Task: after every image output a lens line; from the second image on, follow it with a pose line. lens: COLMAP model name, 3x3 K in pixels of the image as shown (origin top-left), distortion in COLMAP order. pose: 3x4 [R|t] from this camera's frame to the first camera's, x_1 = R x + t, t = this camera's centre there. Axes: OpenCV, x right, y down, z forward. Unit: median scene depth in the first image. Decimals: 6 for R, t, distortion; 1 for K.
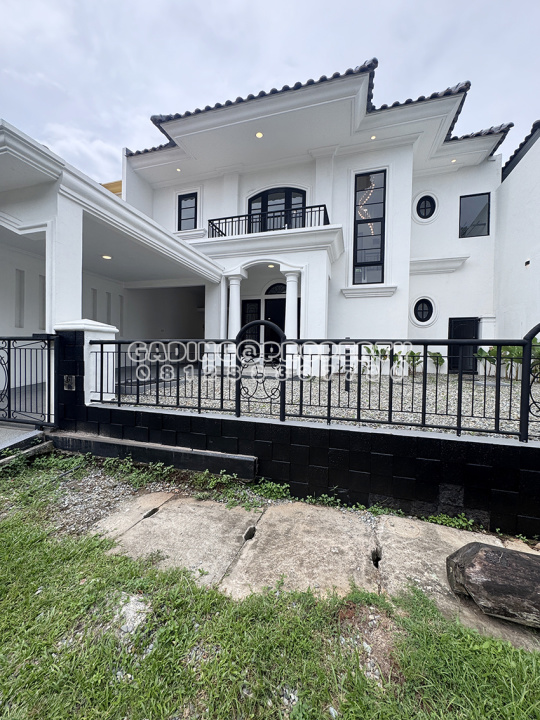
lens RADIAL K [[285.9, 0, 270.4], [0, 285.9, 359.7], [0, 0, 1]] dist [-0.003894, 0.000018]
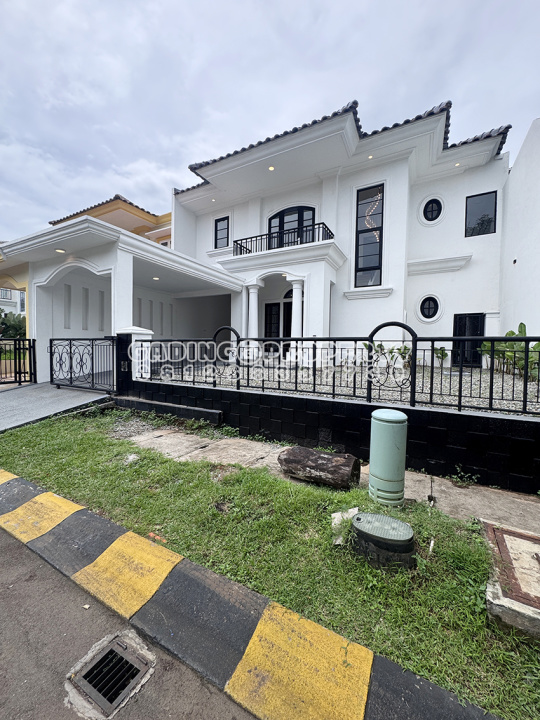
lens RADIAL K [[285.9, 0, 270.7], [0, 285.9, 359.7], [0, 0, 1]] dist [-0.003894, 0.000018]
pose [[0.978813, 0.004006, -0.204719, 0.220324], [-0.001474, 0.999921, 0.012520, 0.011288], [0.204753, -0.011952, 0.978741, -0.208013]]
